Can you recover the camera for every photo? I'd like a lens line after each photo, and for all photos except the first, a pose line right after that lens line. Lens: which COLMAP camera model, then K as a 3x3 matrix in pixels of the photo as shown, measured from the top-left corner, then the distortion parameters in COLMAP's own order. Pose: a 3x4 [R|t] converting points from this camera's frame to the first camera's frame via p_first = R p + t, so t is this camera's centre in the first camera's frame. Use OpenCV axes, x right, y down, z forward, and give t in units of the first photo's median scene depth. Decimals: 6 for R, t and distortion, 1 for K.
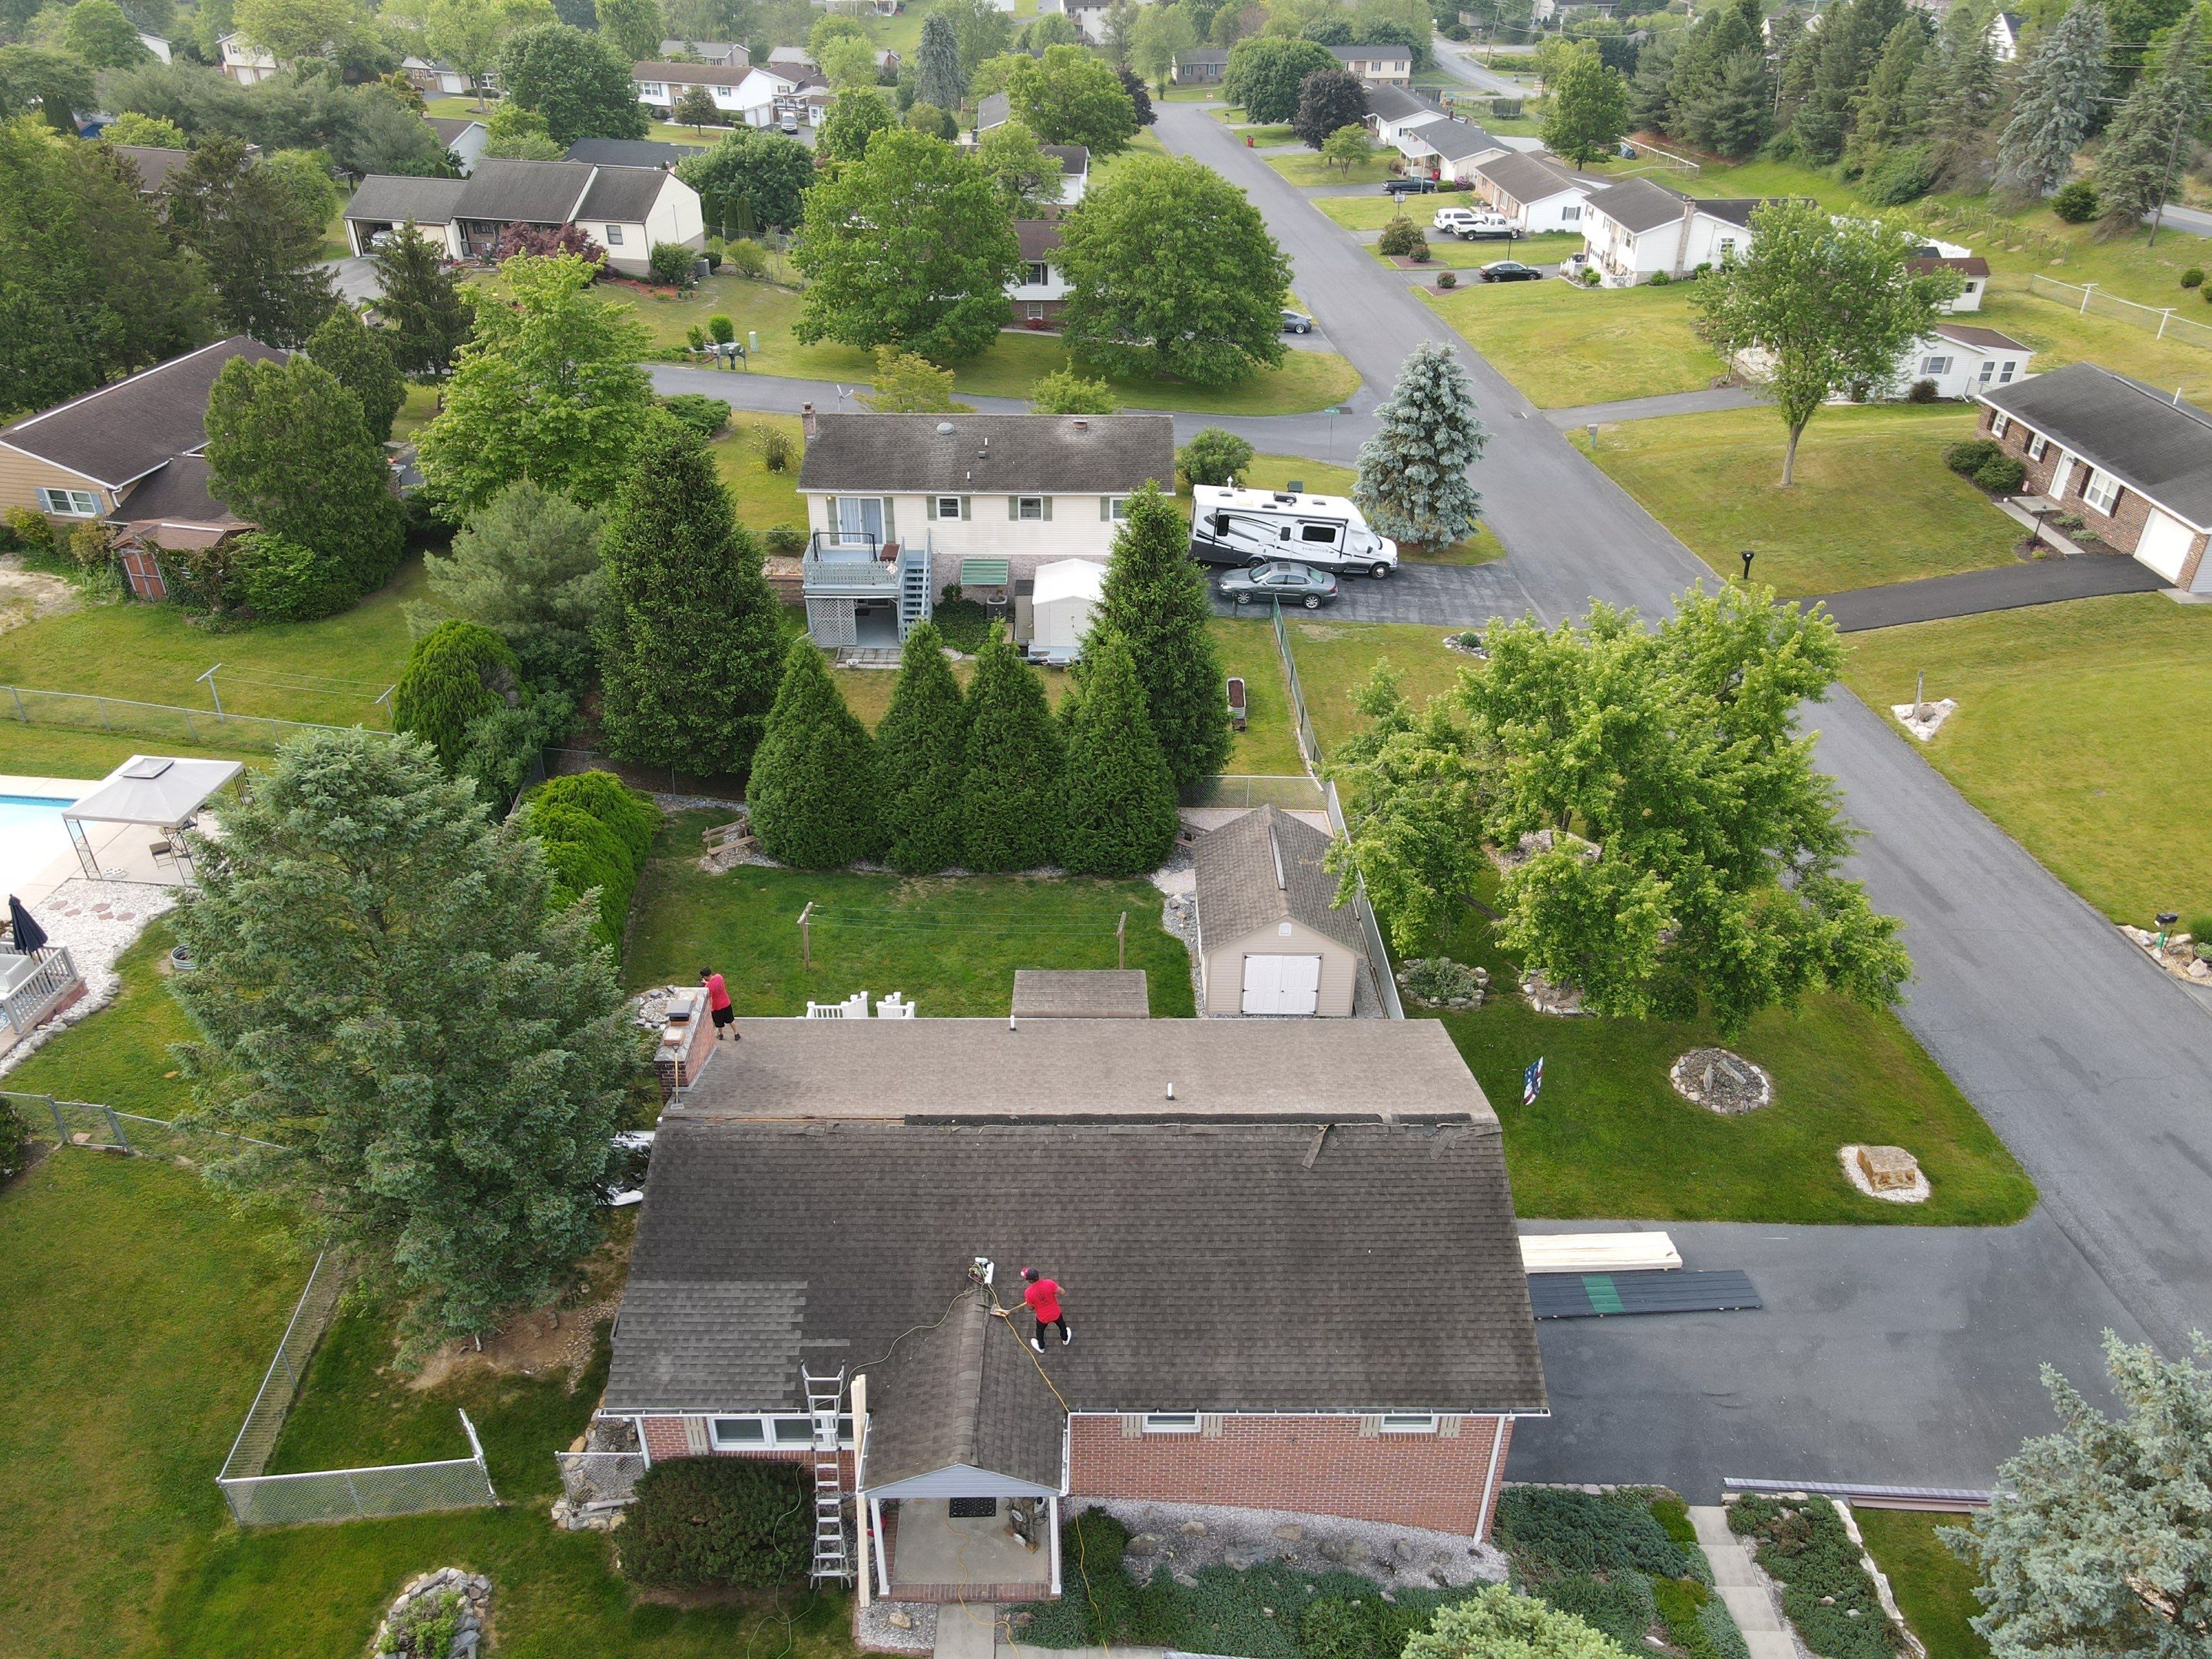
lens RADIAL K [[1616.8, 0, 1097.6], [0, 1616.8, 828.8], [0, 0, 1]] dist [0.010207, 0.009397]
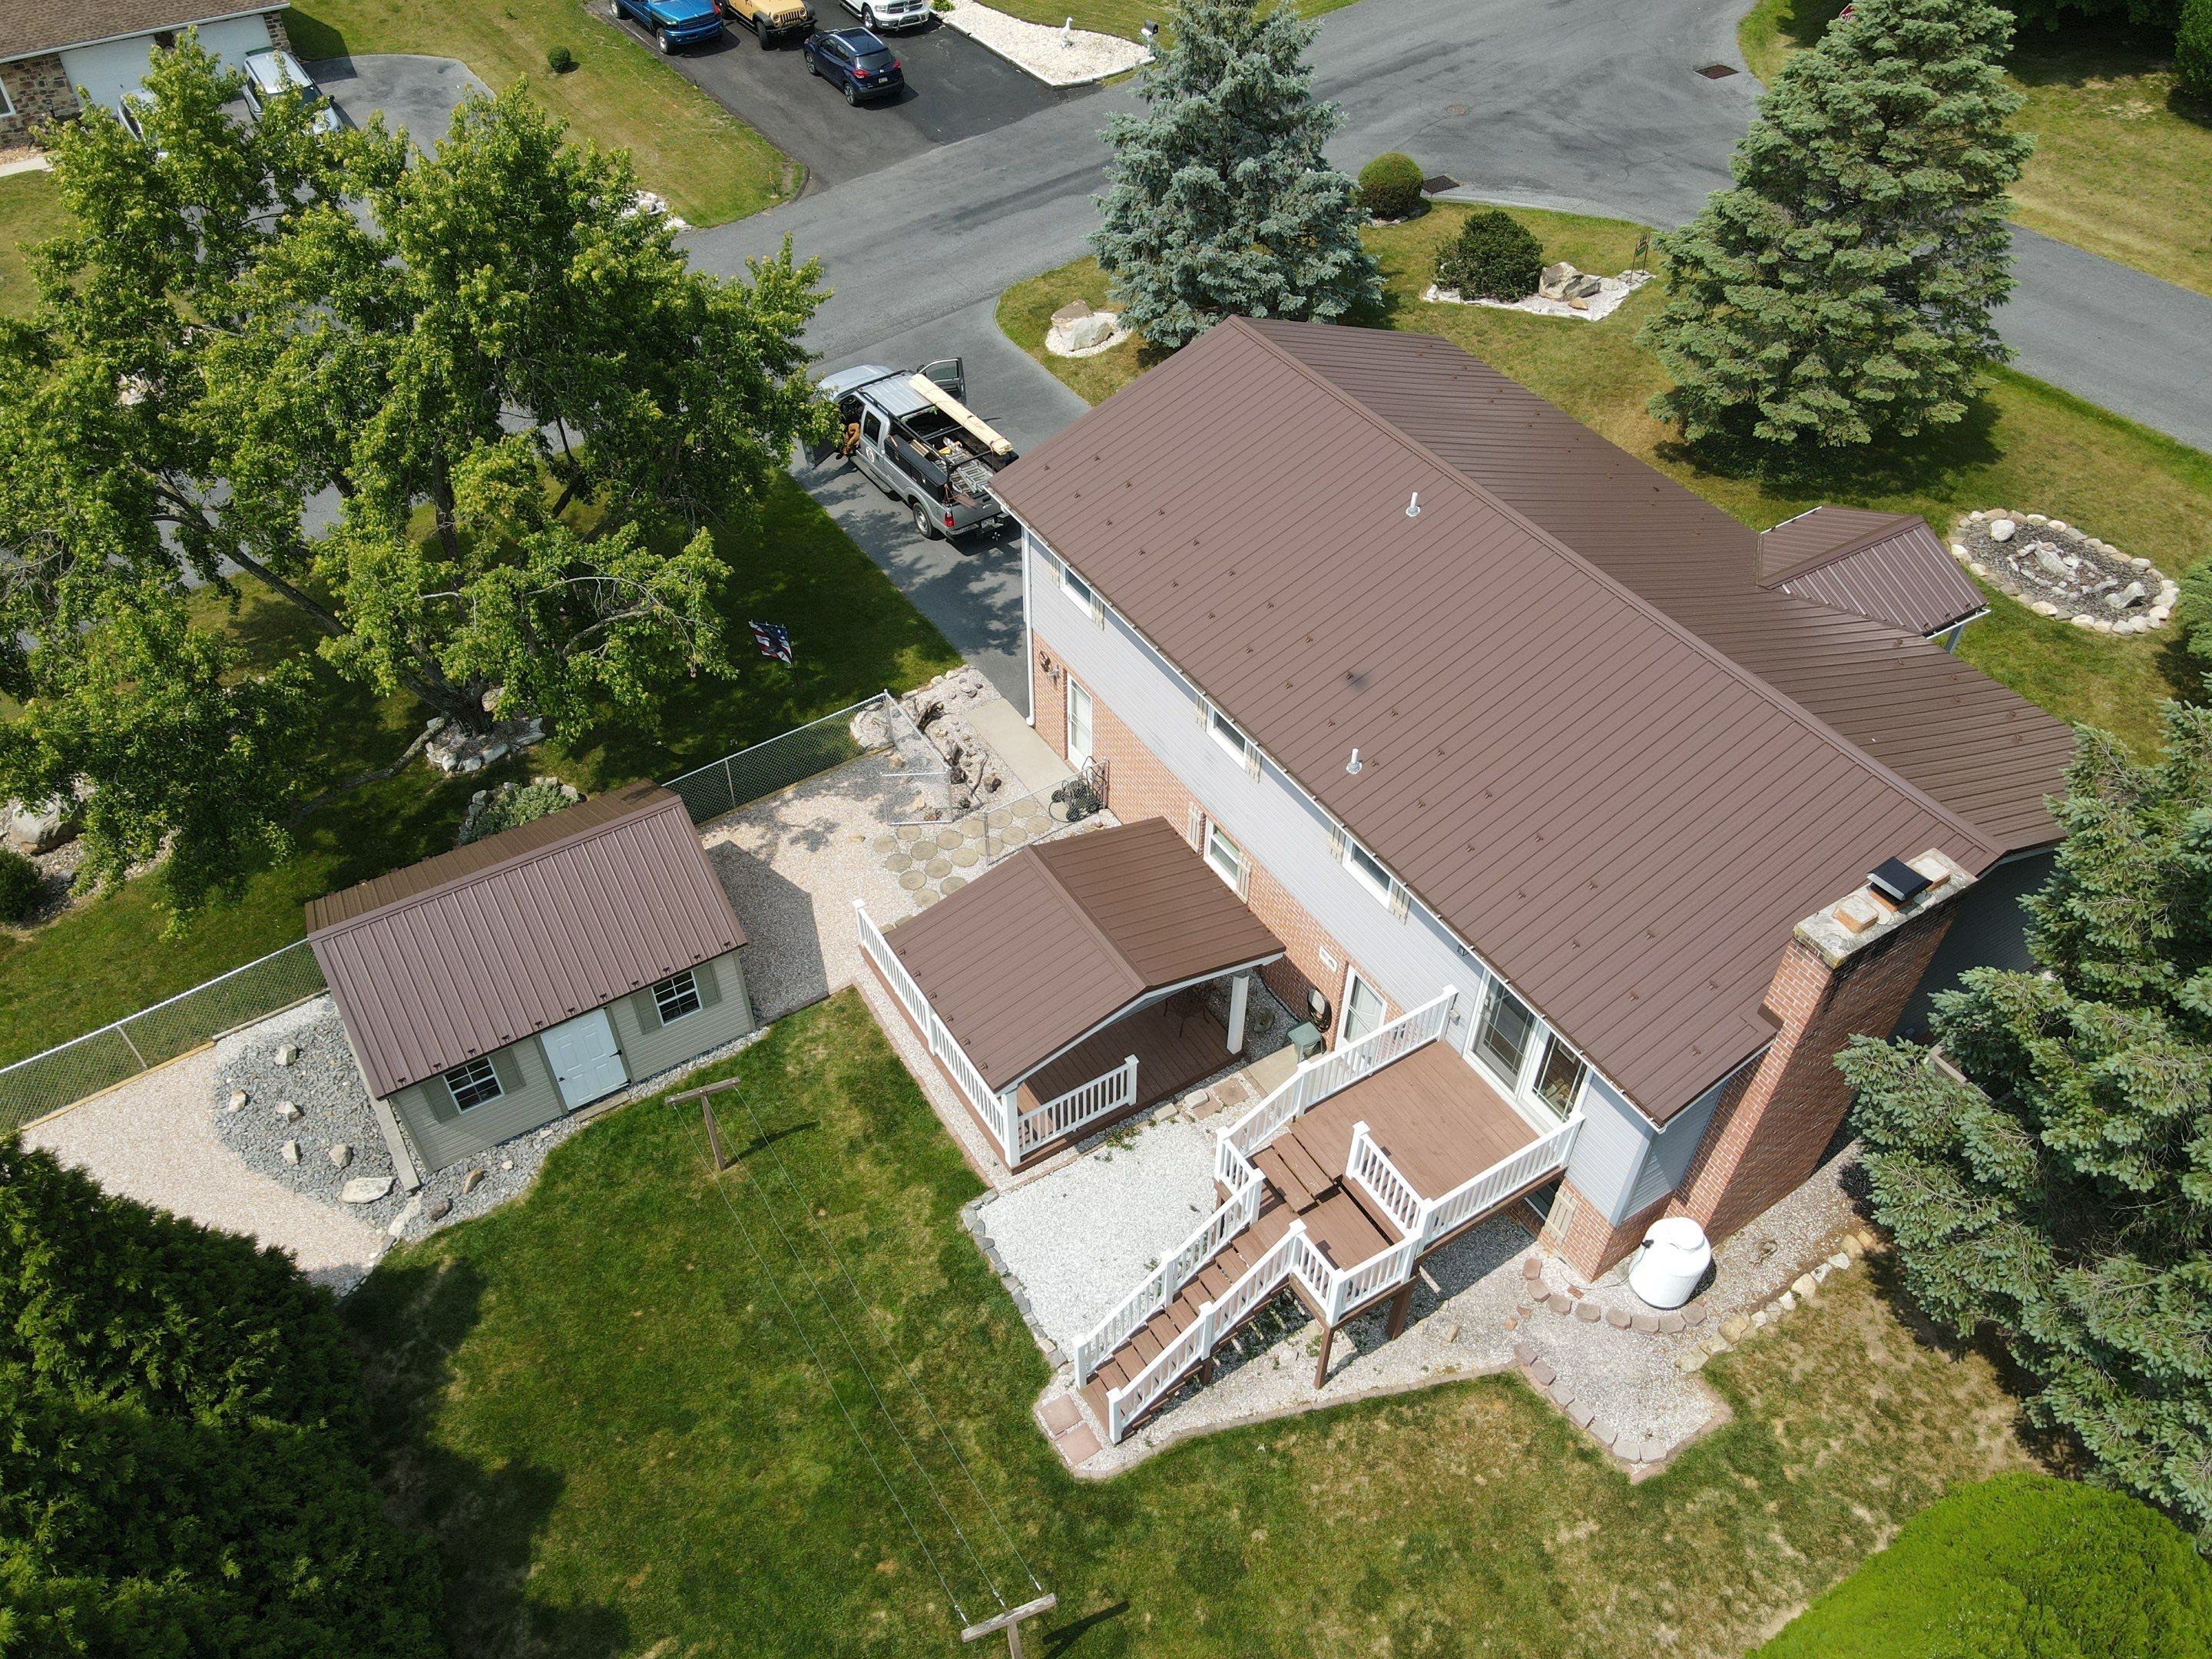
lens RADIAL K [[1616.8, 0, 1093.9], [0, 1616.8, 840.0], [0, 0, 1]] dist [0.010207, 0.009397]
pose [[-0.524763, -0.601306, 0.602540, -0.347709], [0.450653, 0.404263, 0.795917, -0.364679], [-0.722174, 0.689205, 0.058838, 0.913348]]
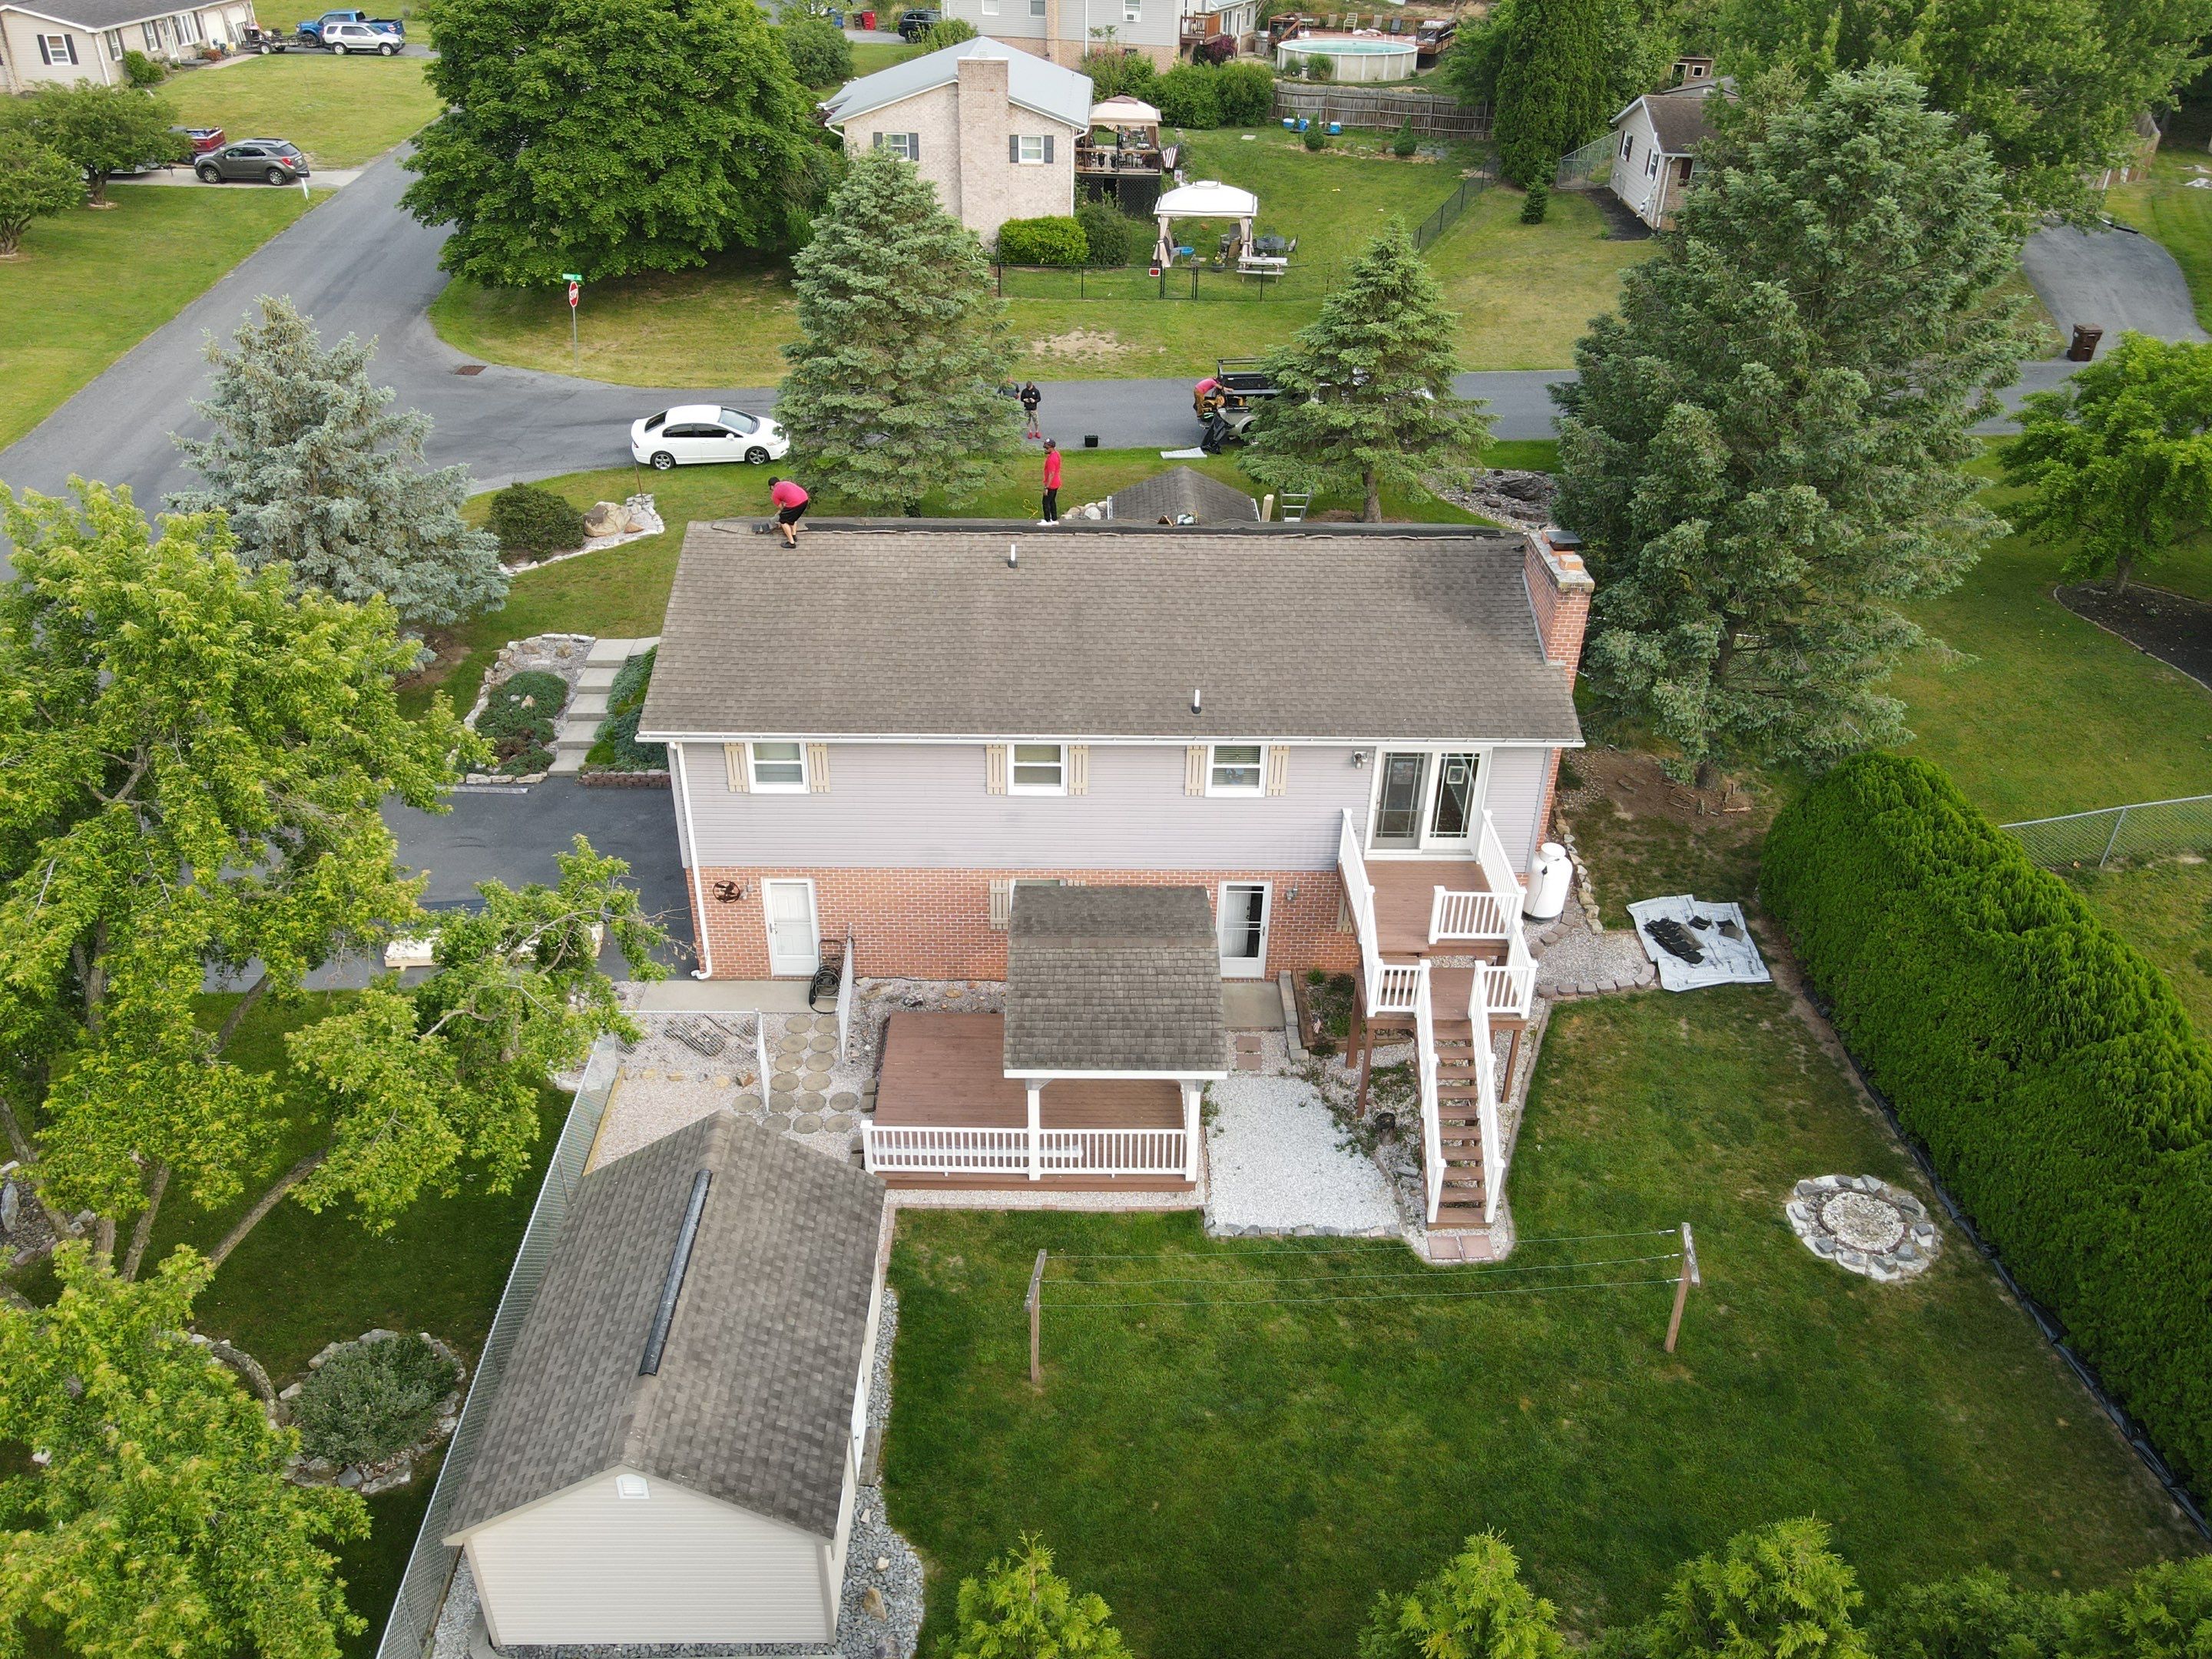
lens RADIAL K [[1616.8, 0, 1096.1], [0, 1616.8, 833.6], [0, 0, 1]] dist [0.010207, 0.009397]
pose [[-0.999860, -0.010341, -0.013176, 0.004781], [-0.016380, 0.439318, 0.898182, -0.477998], [-0.003500, 0.898272, -0.439426, 1.210023]]
